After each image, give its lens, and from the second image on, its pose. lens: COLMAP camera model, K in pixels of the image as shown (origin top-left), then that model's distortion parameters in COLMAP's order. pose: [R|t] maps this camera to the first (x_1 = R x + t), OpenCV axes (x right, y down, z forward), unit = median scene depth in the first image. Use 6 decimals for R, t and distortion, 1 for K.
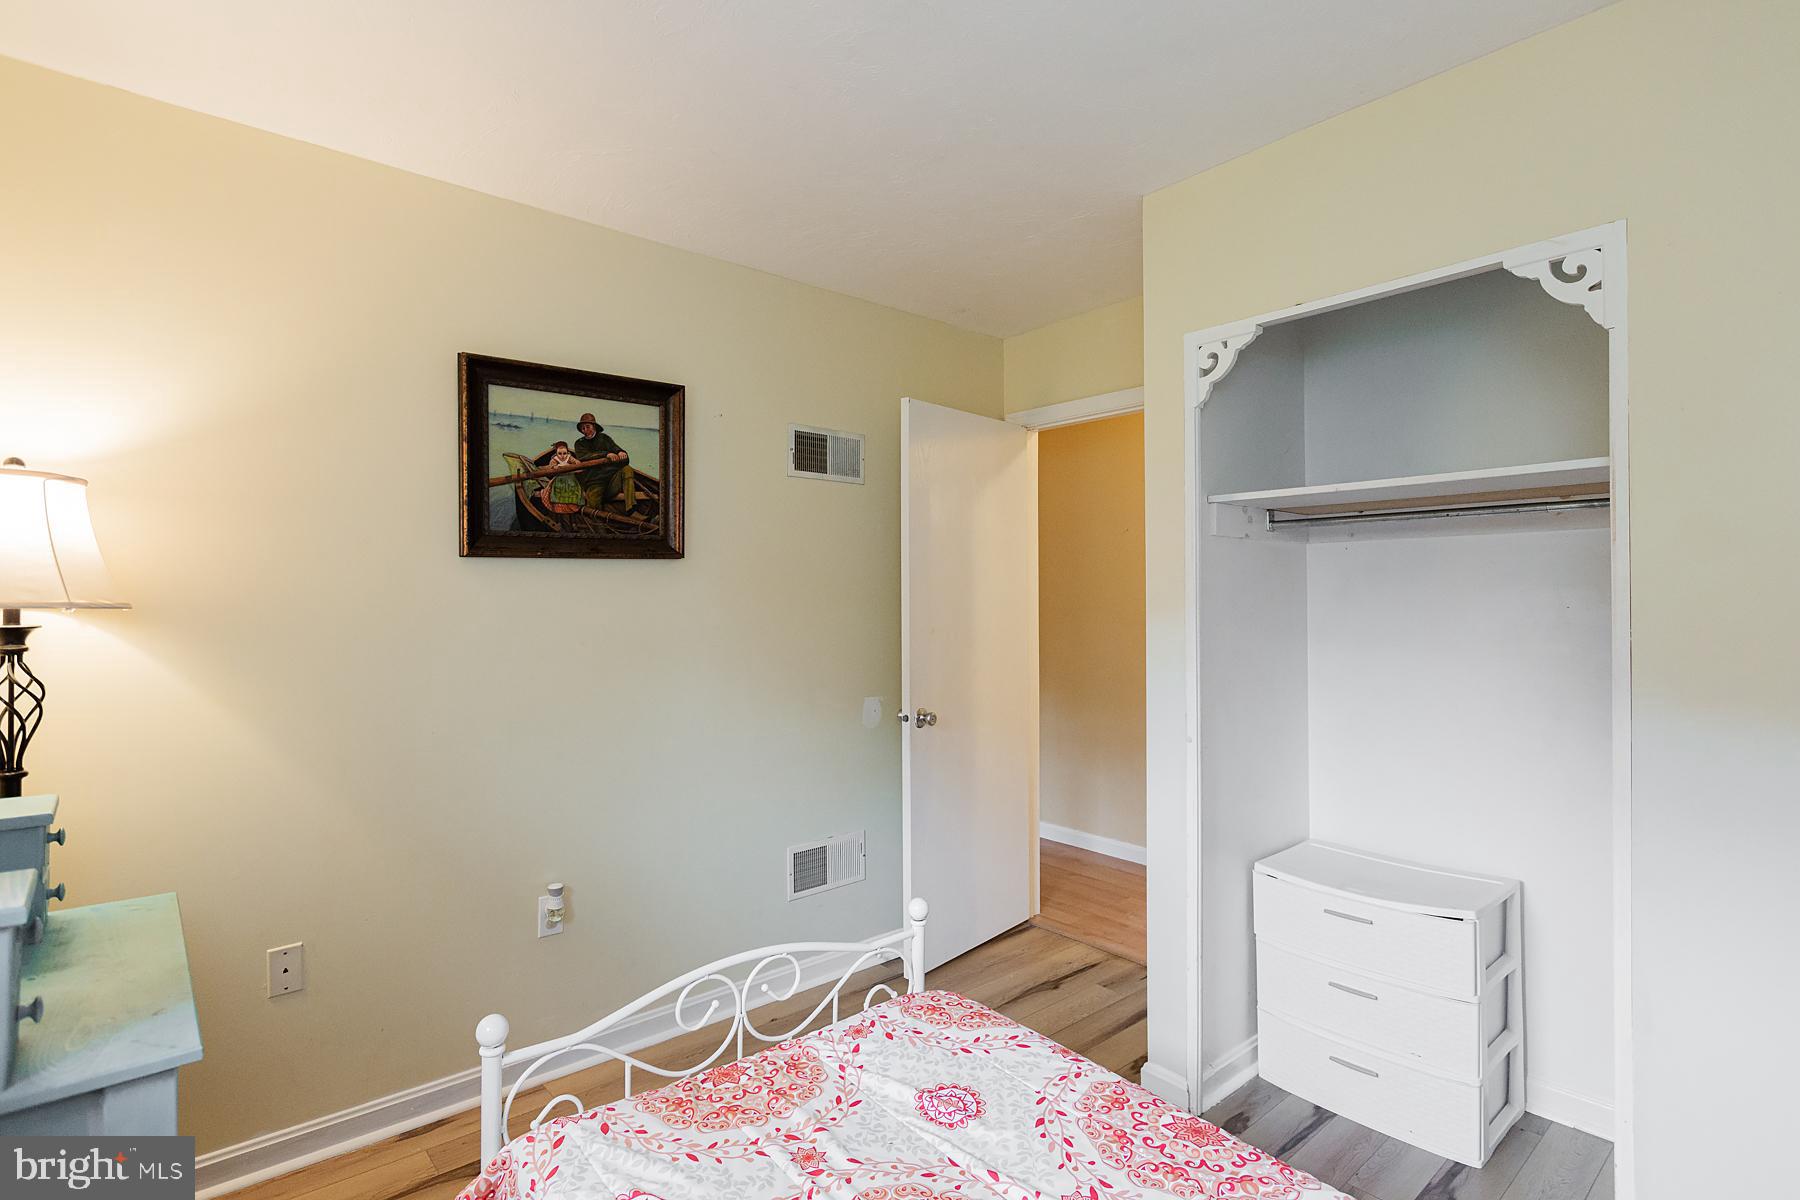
lens RADIAL K [[901.9, 0, 910.3], [0, 901.9, 595.1], [0, 0, 1]] dist [0.000423, -0.000677]
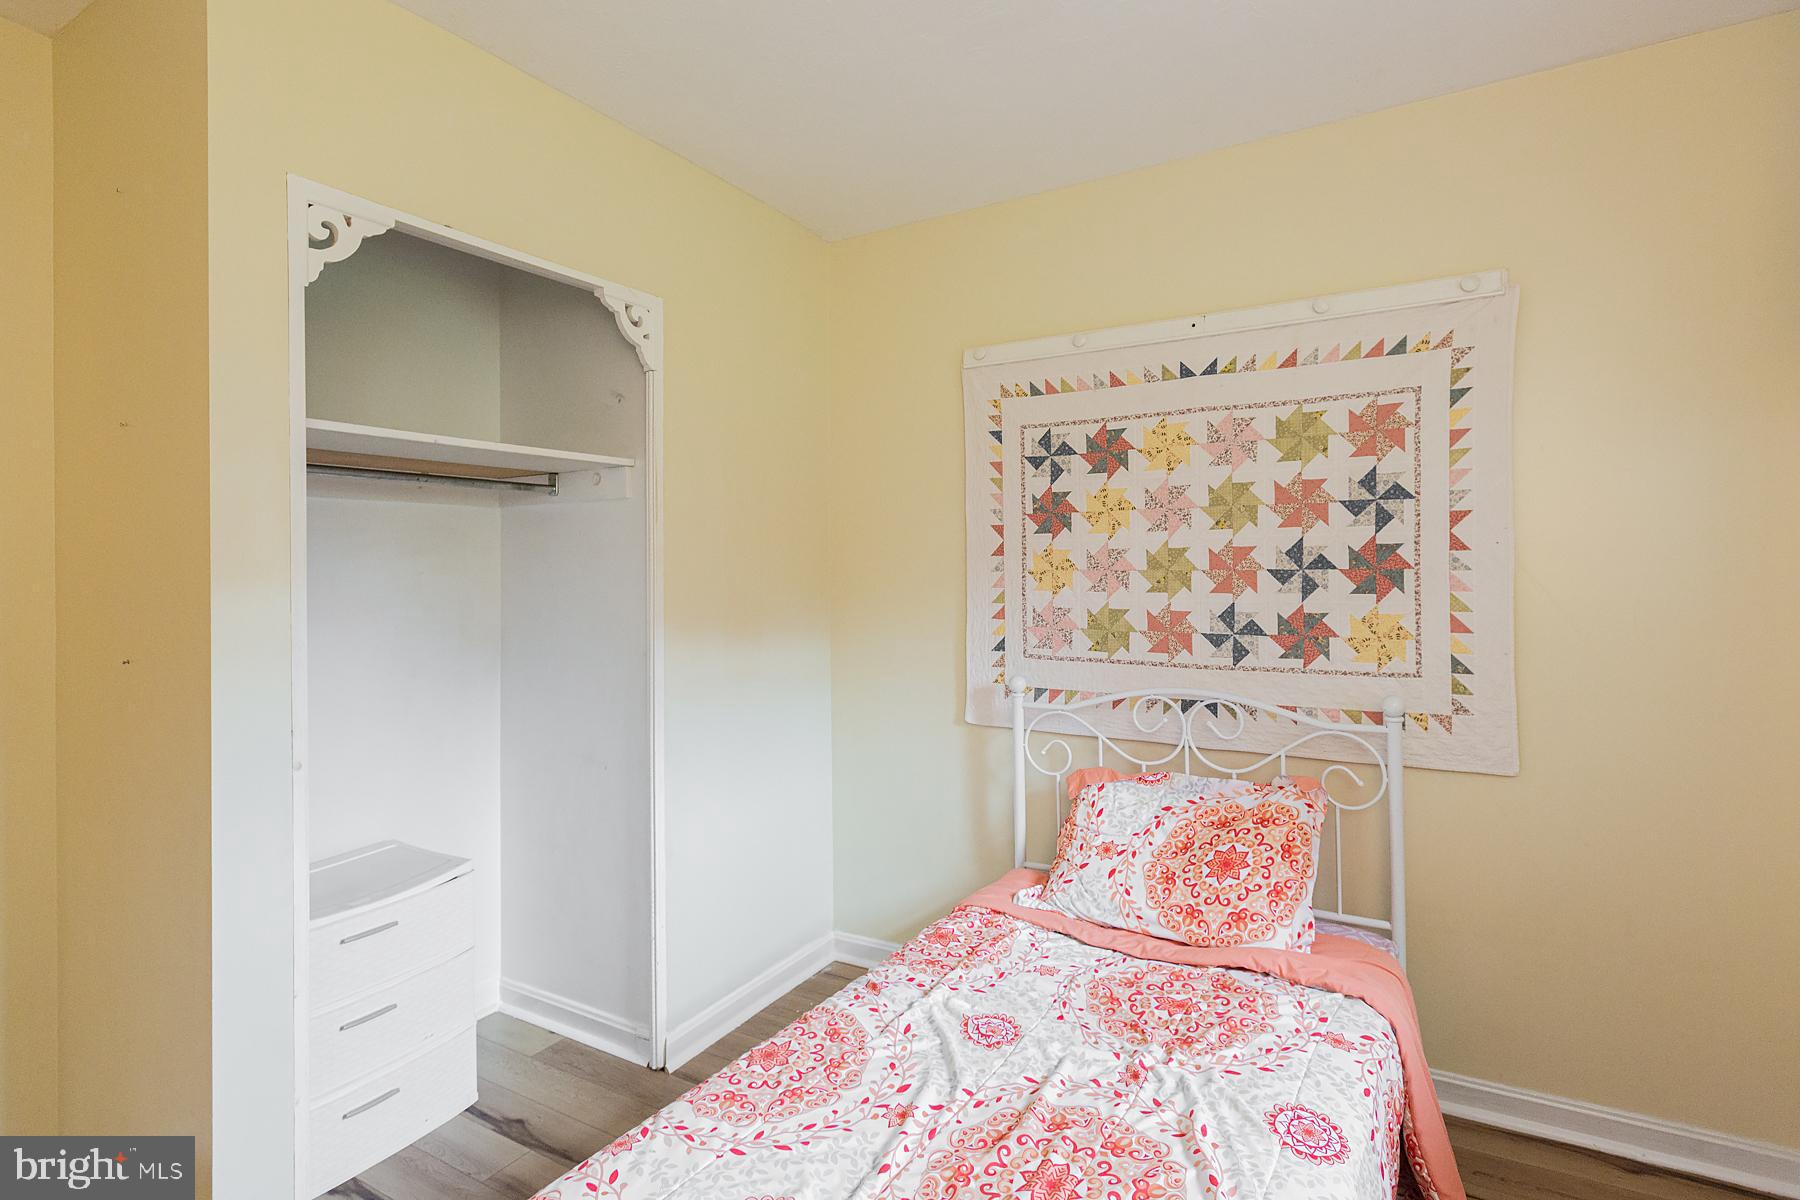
lens RADIAL K [[878.2, 0, 907.3], [0, 878.2, 572.1], [0, 0, 1]] dist [0.001616, -0.001174]
pose [[-0.317634, 0.004597, 0.948202, -0.617745], [0.013276, 0.999912, -0.000400, 0.025104], [-0.948121, 0.012461, -0.317667, 1.006300]]
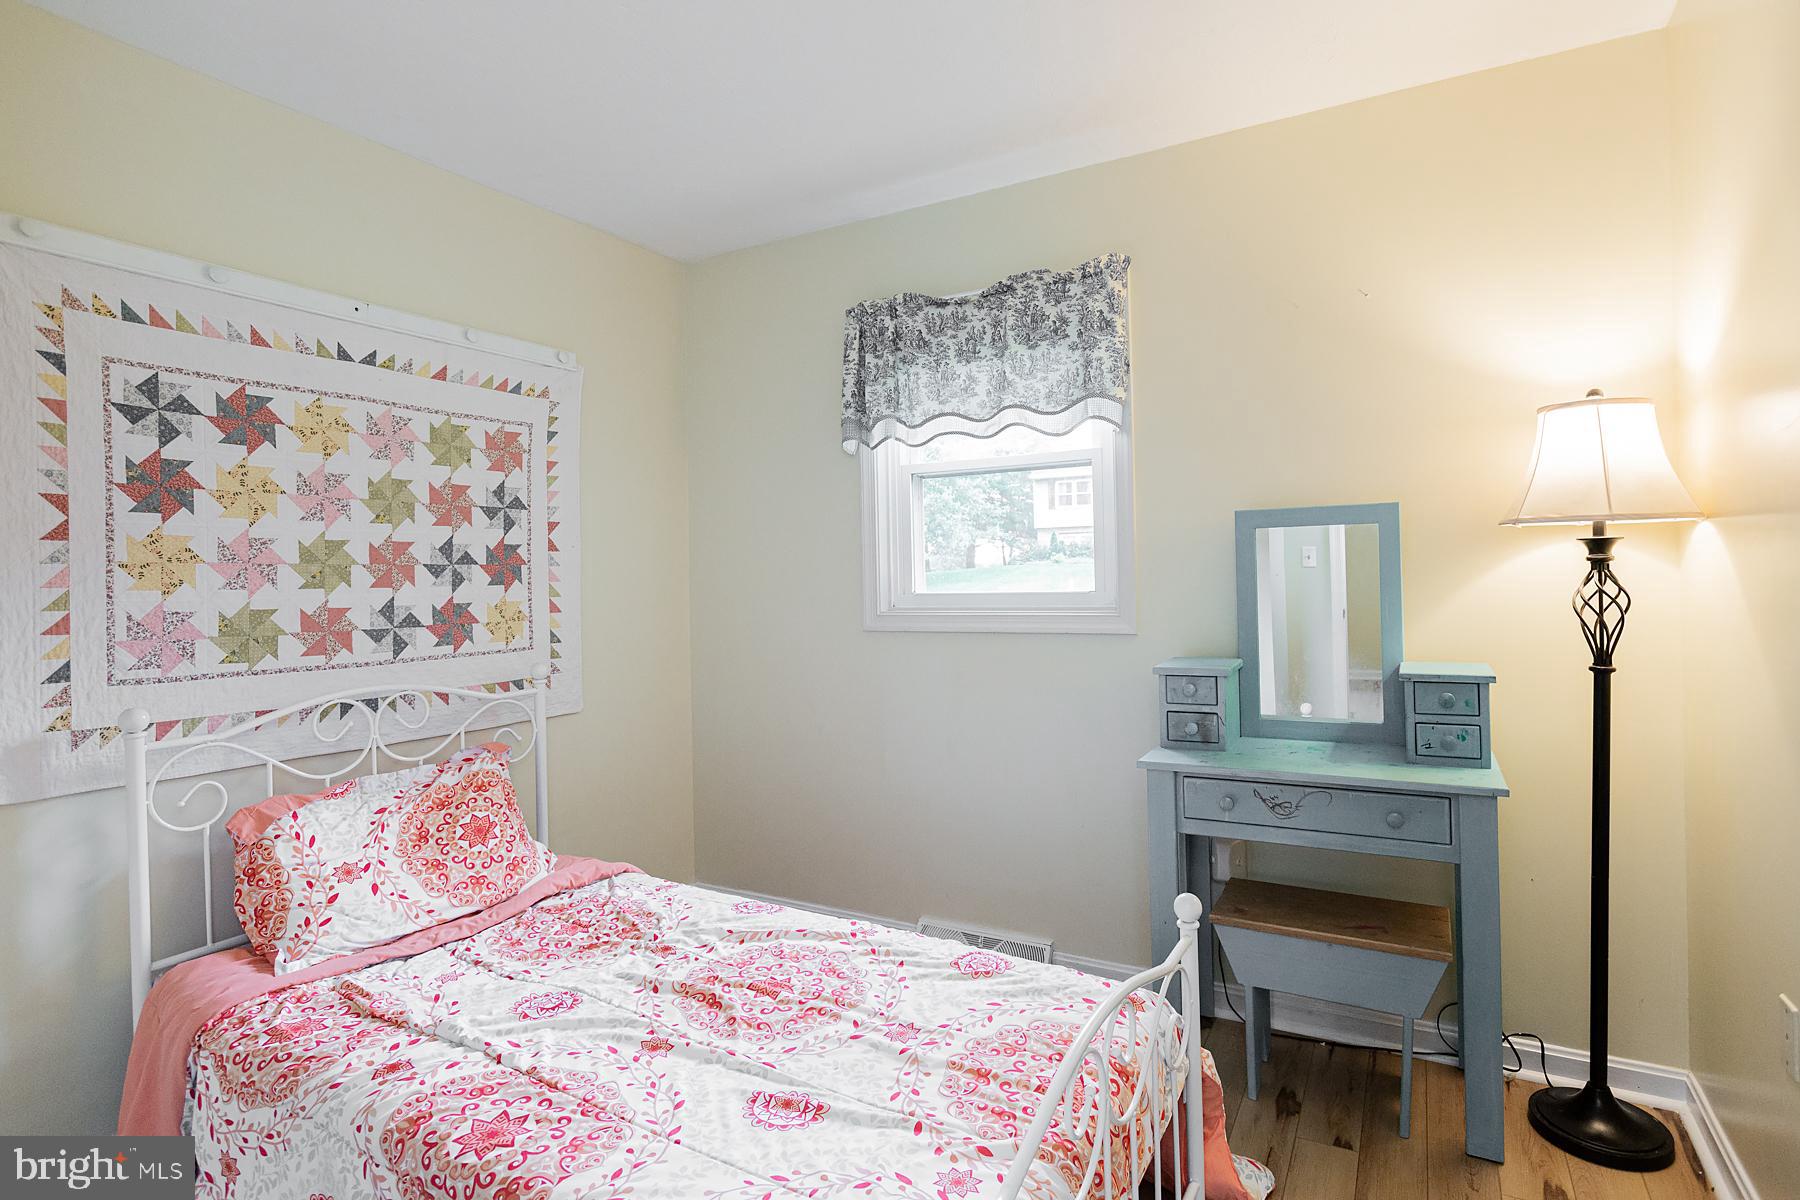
lens RADIAL K [[901.9, 0, 897.4], [0, 901.9, 586.6], [0, 0, 1]] dist [0.000423, -0.000677]
pose [[-0.951275, 0.026702, -0.307185, 0.173400], [0.023377, 0.999622, 0.014499, 0.059752], [0.307456, 0.006612, -0.951539, 1.667592]]
